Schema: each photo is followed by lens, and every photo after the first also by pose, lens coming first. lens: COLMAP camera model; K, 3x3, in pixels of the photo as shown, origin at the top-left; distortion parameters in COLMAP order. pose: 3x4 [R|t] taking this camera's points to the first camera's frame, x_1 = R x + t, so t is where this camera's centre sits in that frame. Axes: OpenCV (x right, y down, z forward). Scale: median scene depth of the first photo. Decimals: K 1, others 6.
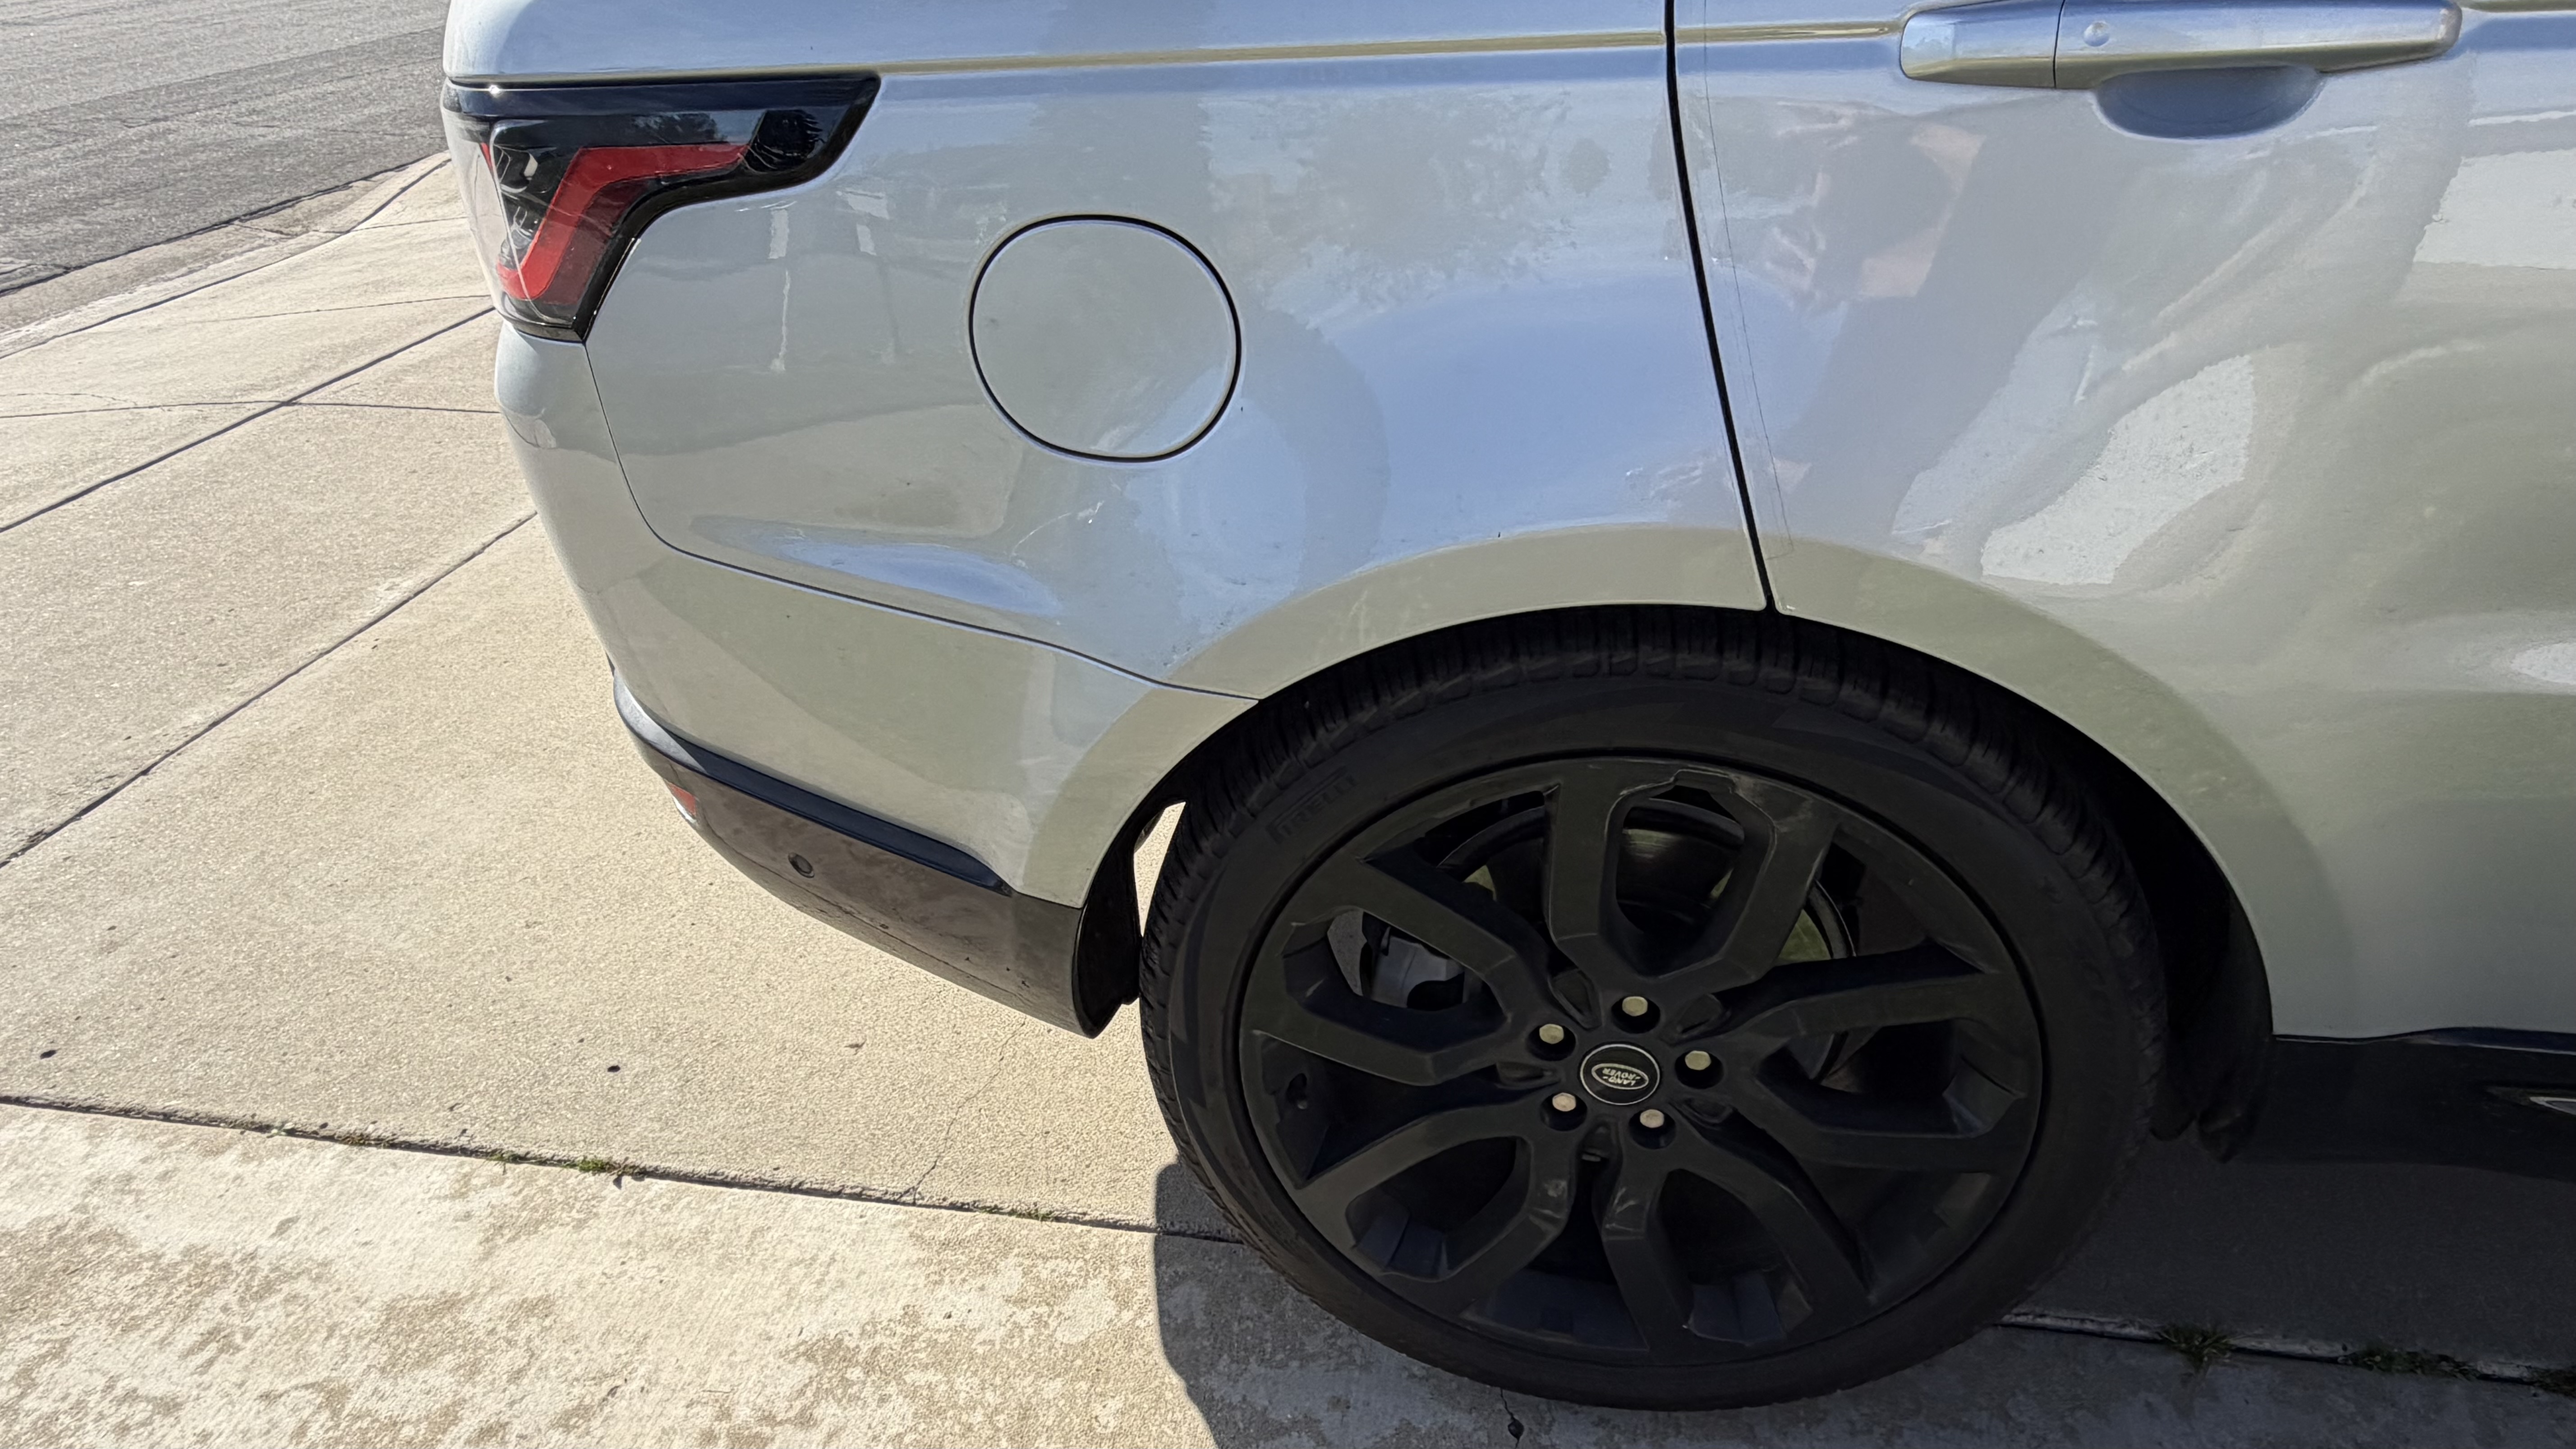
lens RADIAL K [[1731.4, 0, 1235.8], [0, 1731.4, 784.5], [0, 0, 1]] dist [0.001352, -0.012924]
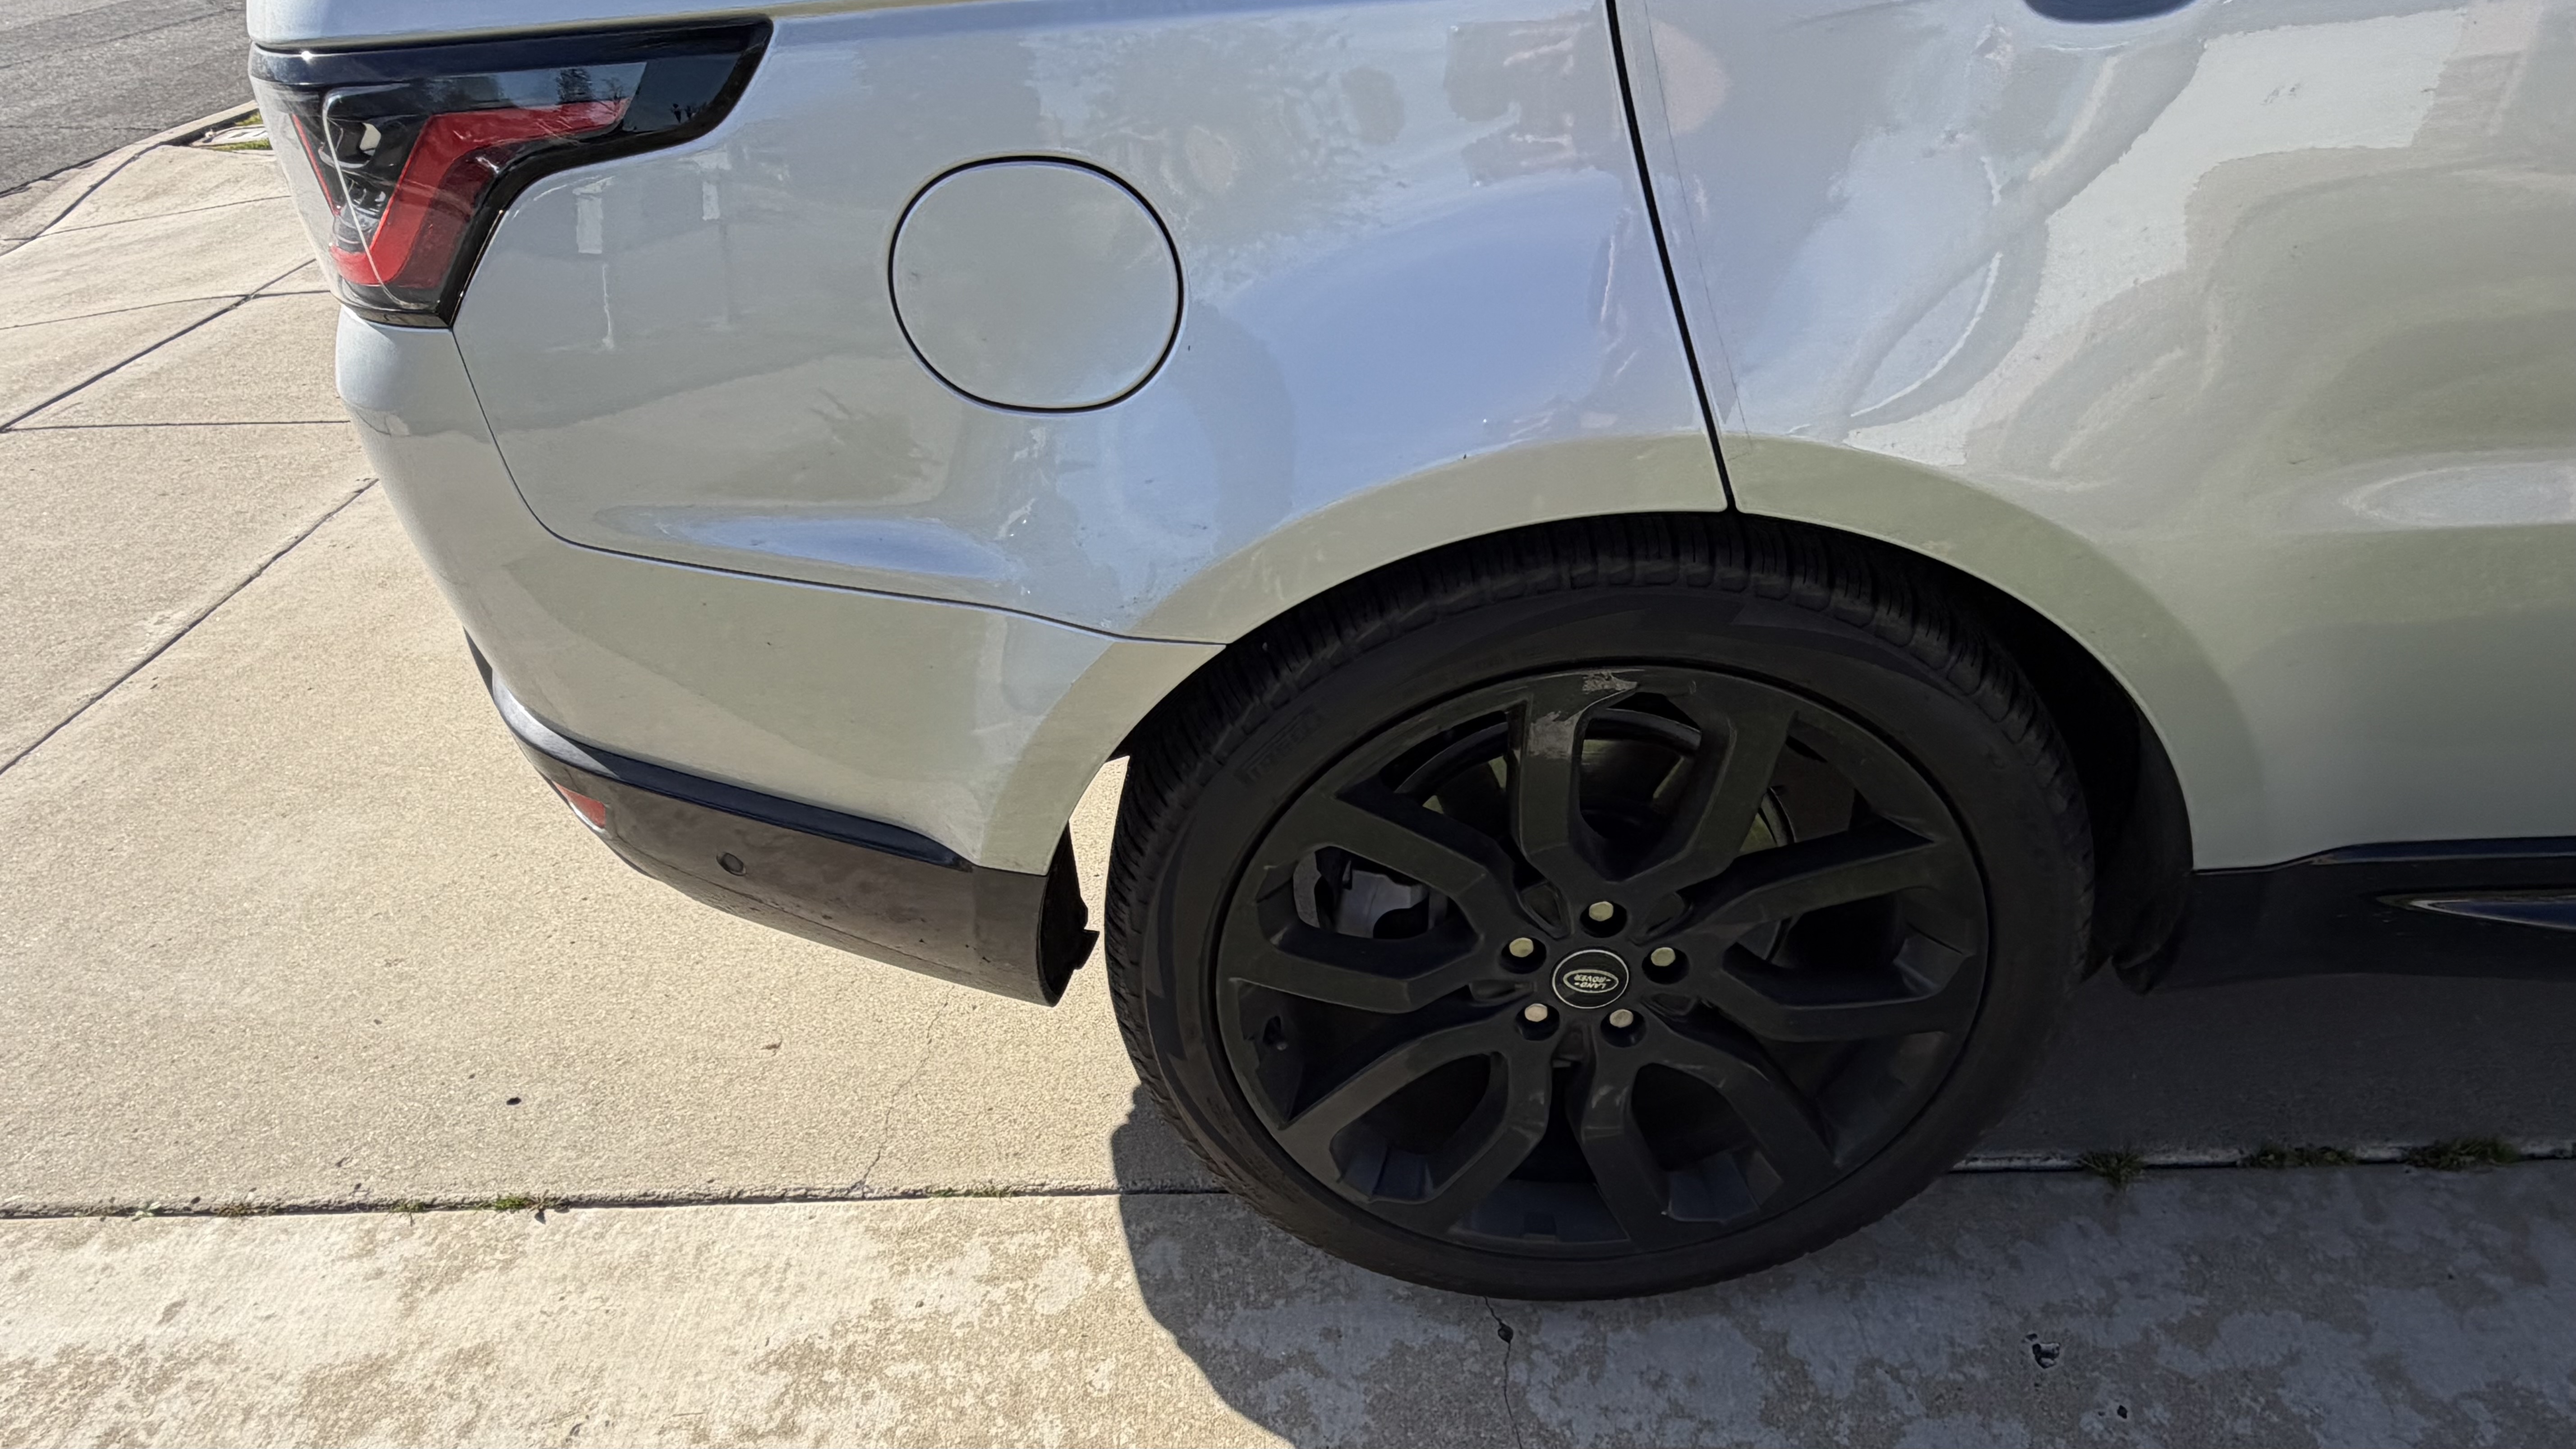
lens RADIAL K [[1731.4, 0, 1266.6], [0, 1731.4, 816.8], [0, 0, 1]] dist [0.001352, -0.012924]
pose [[0.986187, -0.103810, 0.129065, -0.081920], [0.097851, 0.993857, 0.051697, -0.000066], [-0.133639, -0.038354, 0.990288, 0.011503]]
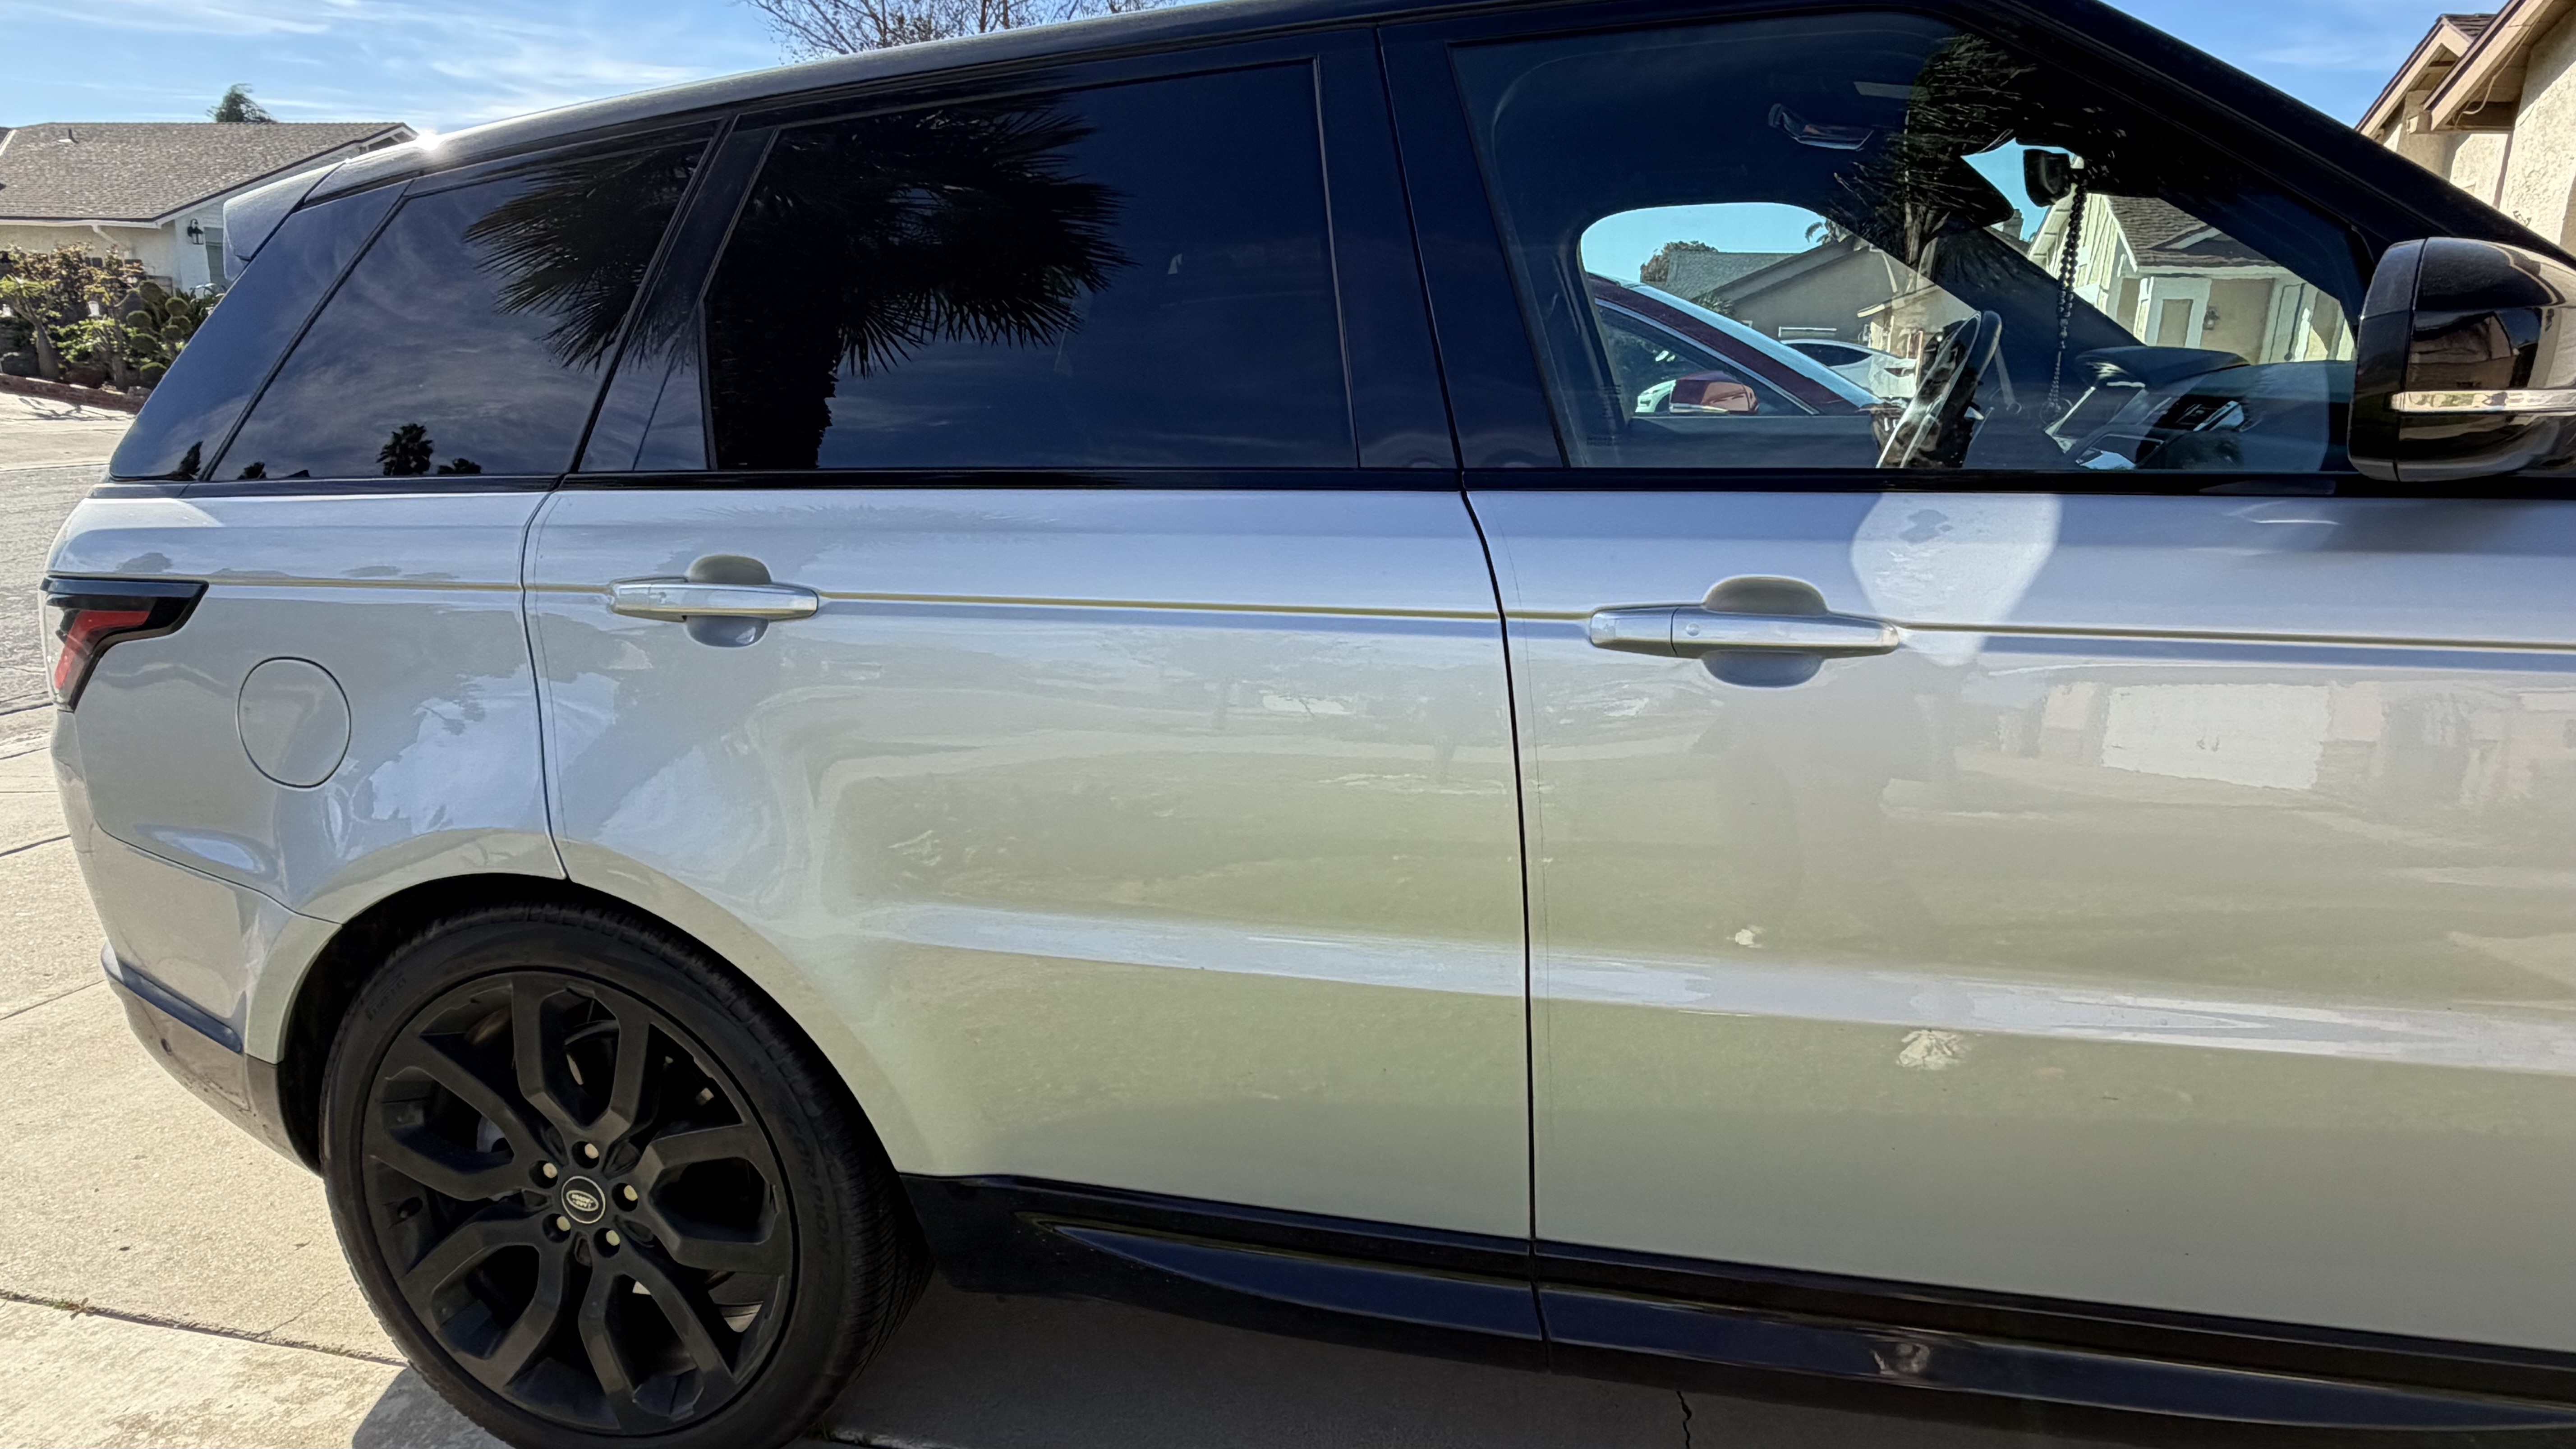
lens RADIAL K [[1731.4, 0, 1297.8], [0, 1731.4, 702.9], [0, 0, 1]] dist [0.001352, -0.012924]
pose [[0.996546, 0.071245, -0.042664, 0.822457], [-0.081362, 0.940507, -0.329890, 0.190860], [0.016622, 0.332222, 0.943055, -0.556374]]
